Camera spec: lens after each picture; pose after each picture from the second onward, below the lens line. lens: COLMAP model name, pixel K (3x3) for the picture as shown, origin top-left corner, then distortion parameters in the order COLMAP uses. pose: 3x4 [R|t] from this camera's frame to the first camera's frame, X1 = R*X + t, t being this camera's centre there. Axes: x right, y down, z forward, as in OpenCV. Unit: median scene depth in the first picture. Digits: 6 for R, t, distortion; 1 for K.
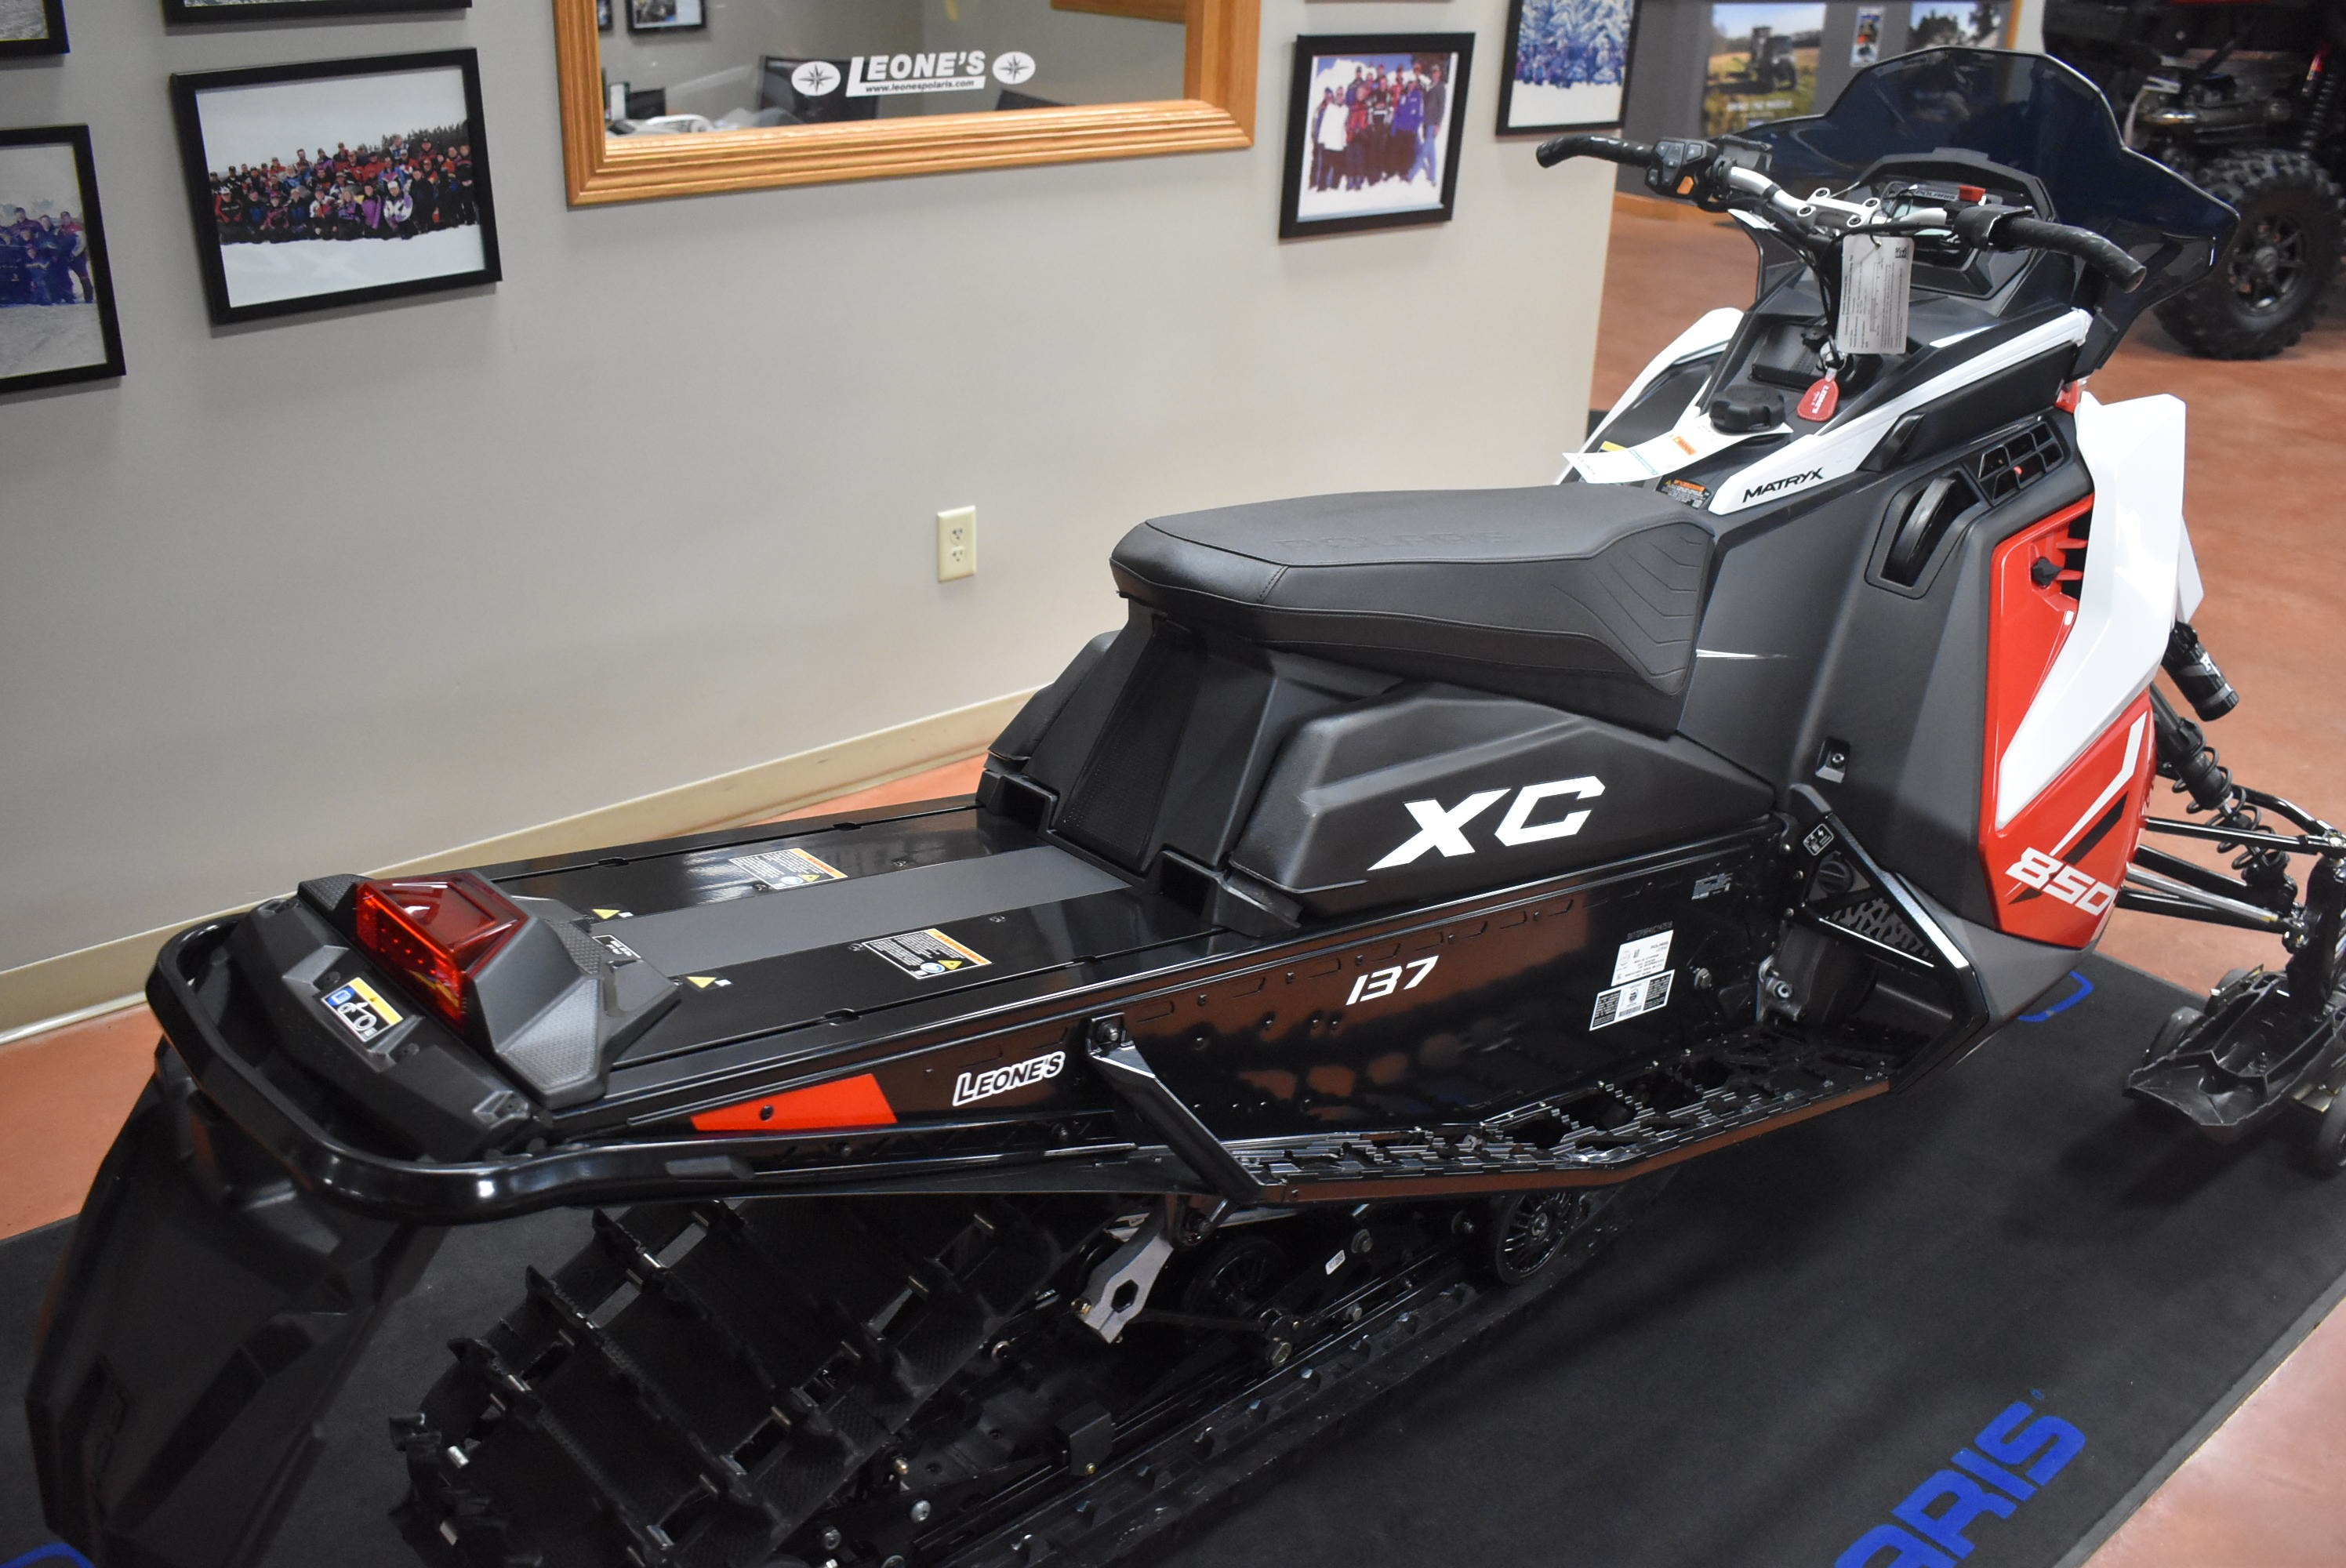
lens RADIAL K [[2050.3, 0, 1173.0], [0, 2050.3, 784.0], [0, 0, 1]] dist [-0.094541, 0.018570]
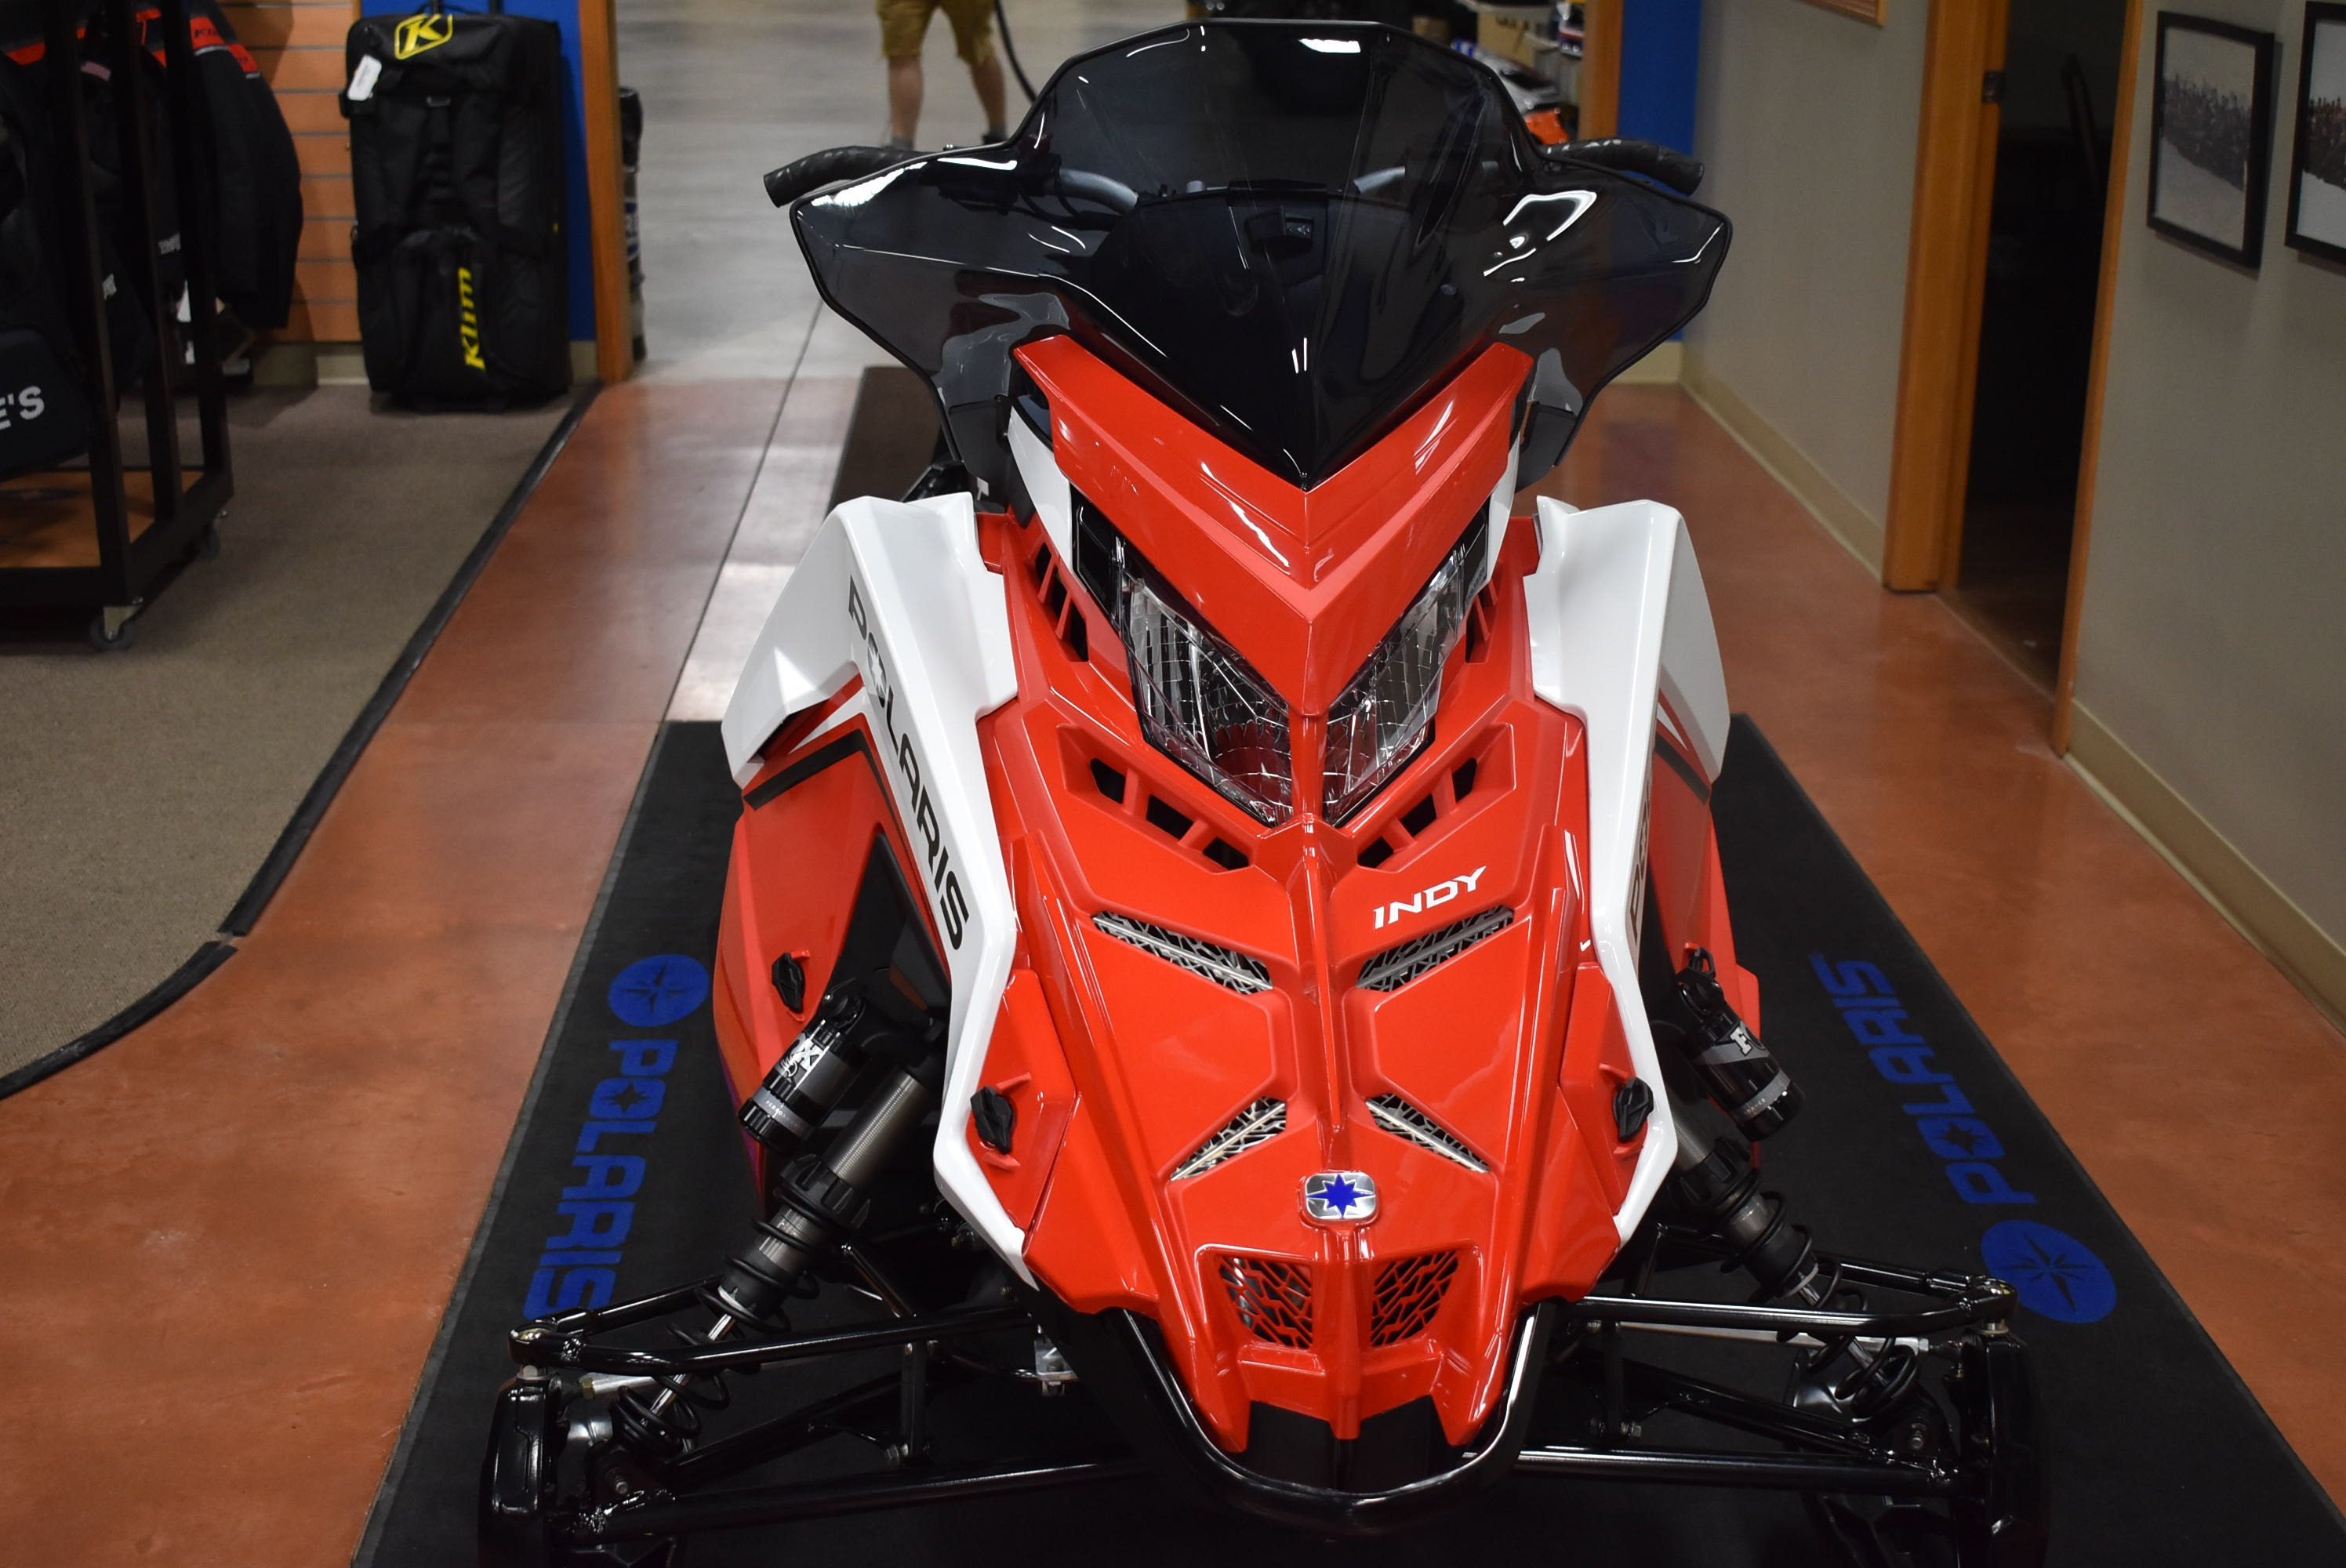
lens RADIAL K [[2985.1, 0, 1173.0], [0, 2985.1, 784.0], [0, 0, 1]] dist [-0.057782, 0.022806]
pose [[-0.612780, 0.220866, -0.758761, 1.048851], [-0.353224, 0.782346, 0.512998, -0.575734], [0.706918, 0.582368, -0.401391, 1.334168]]
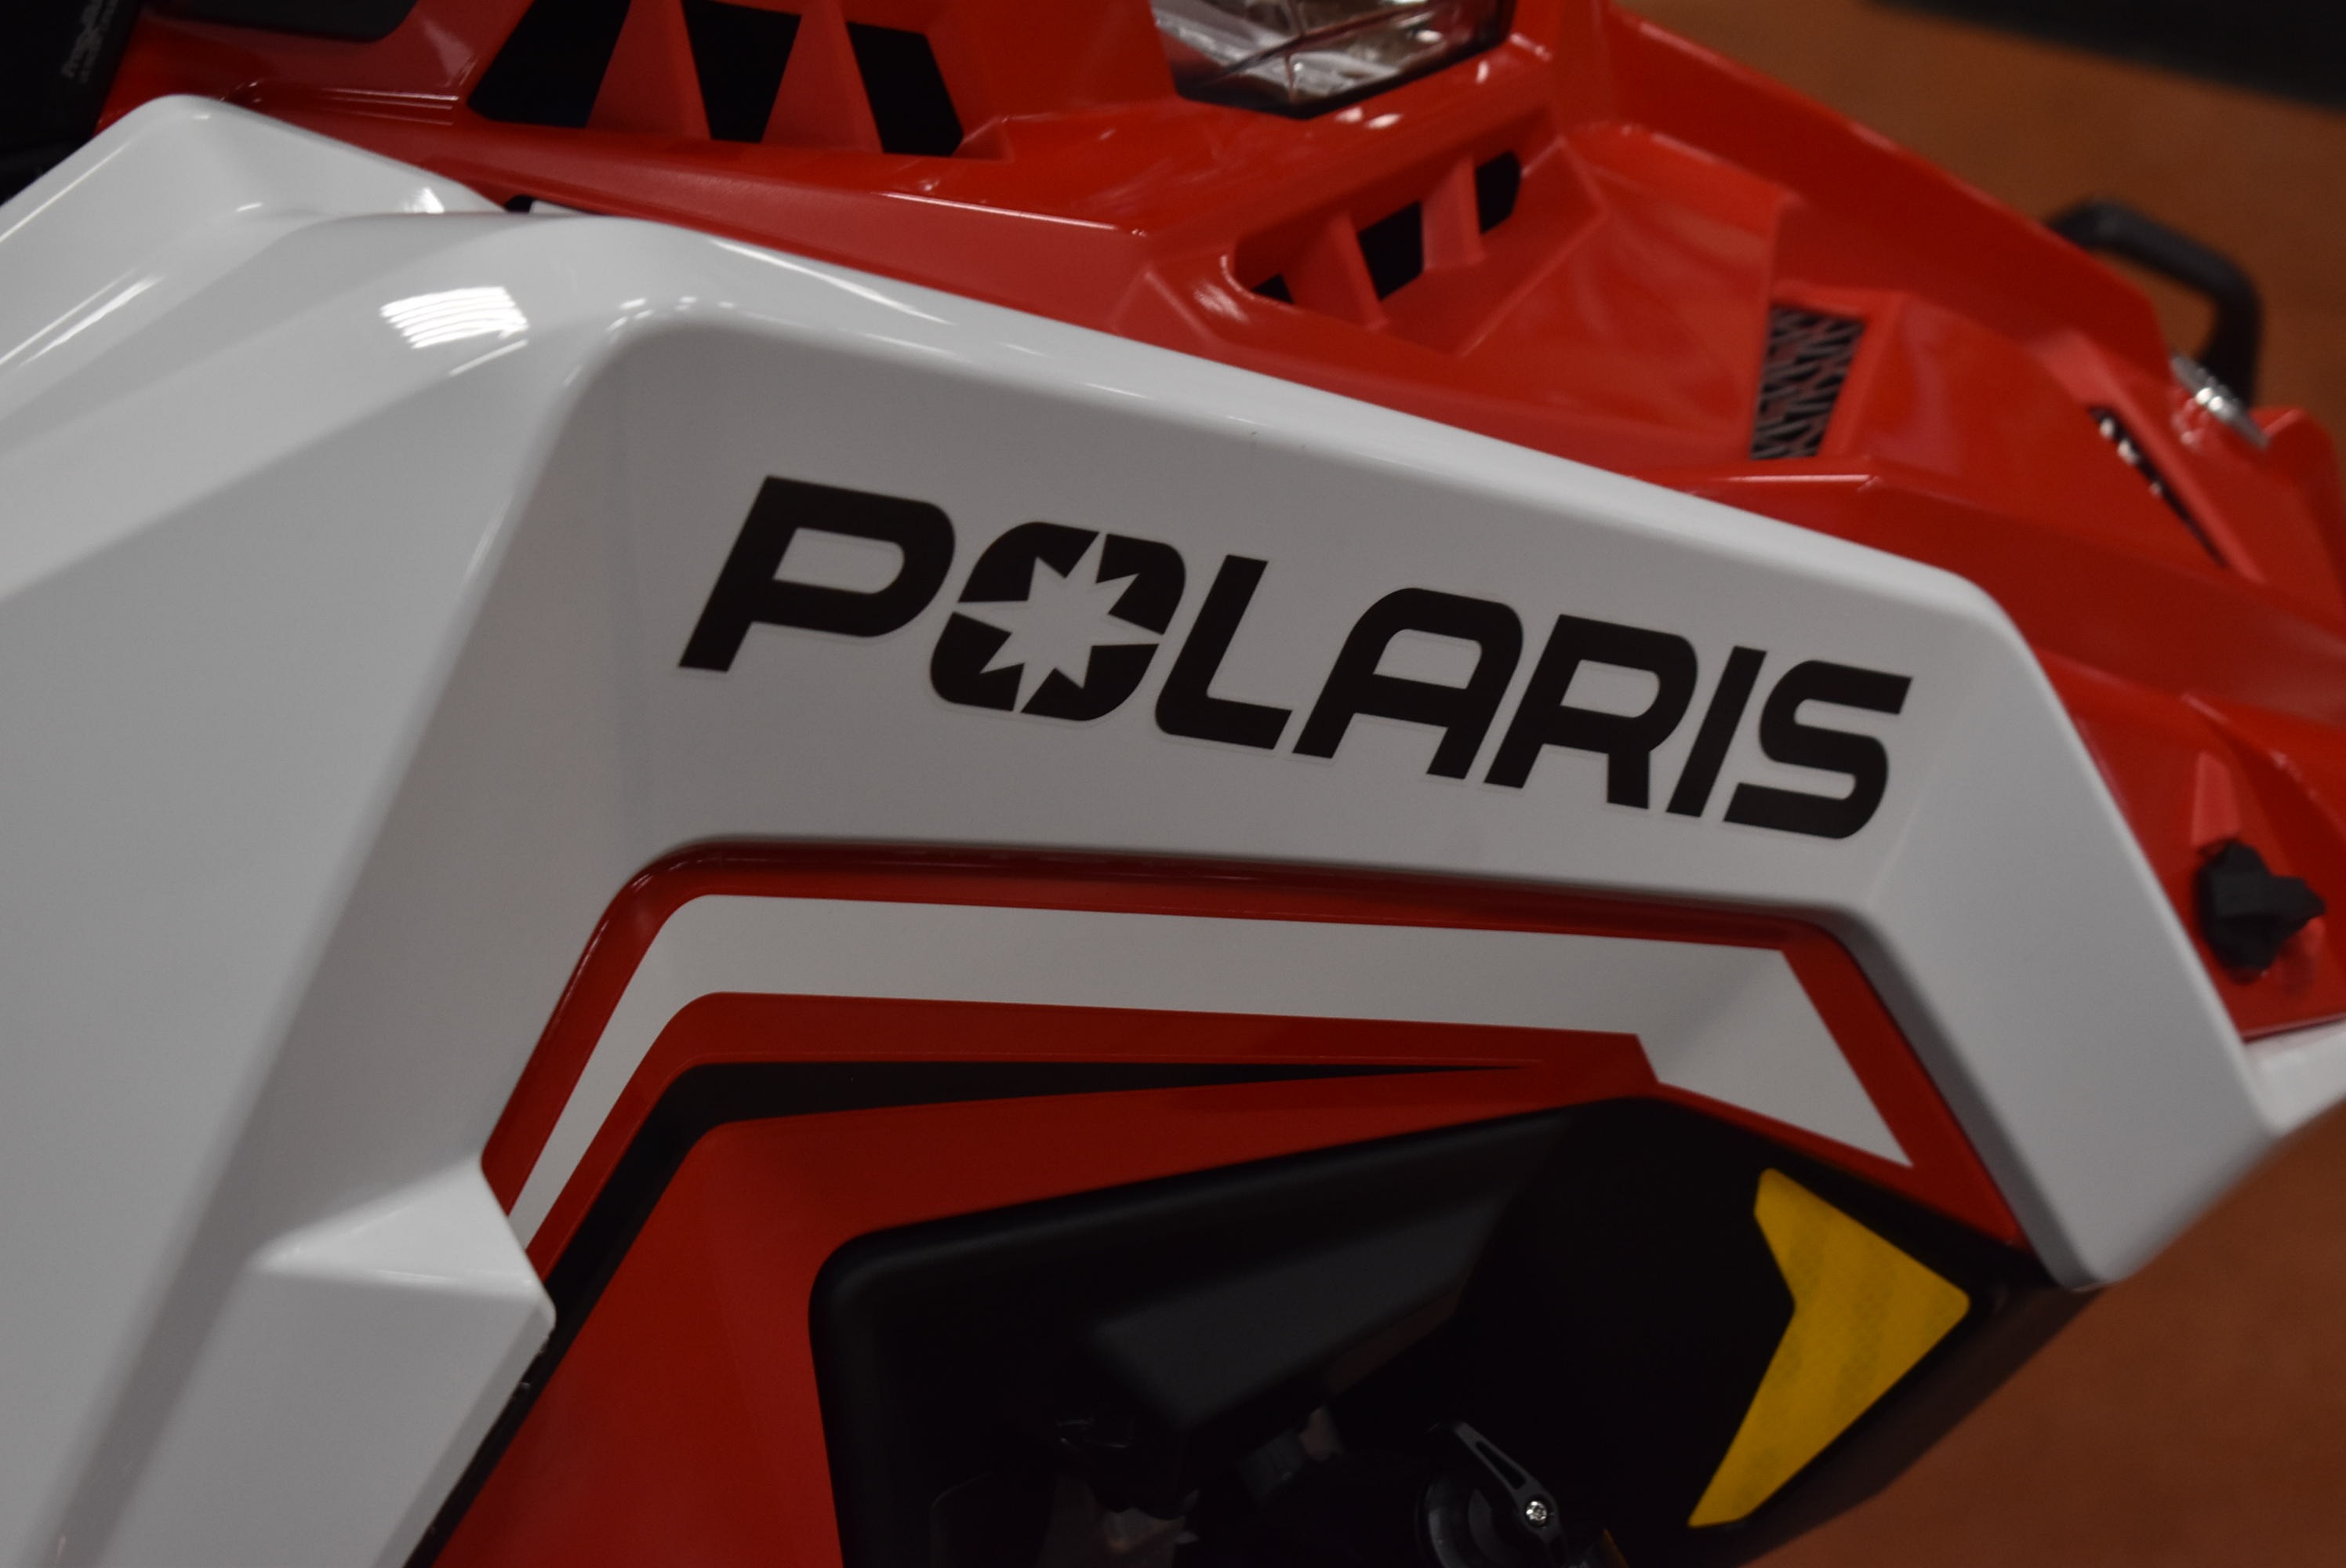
lens RADIAL K [[5435.6, 0, 1173.0], [0, 5435.6, 784.0], [0, 0, 1]] dist [-0.007140, 0.080932]
pose [[0.939946, 0.184233, -0.287333, 0.580970], [-0.130513, 0.971843, 0.196184, -0.210344], [0.315386, -0.146901, 0.937524, 0.569261]]
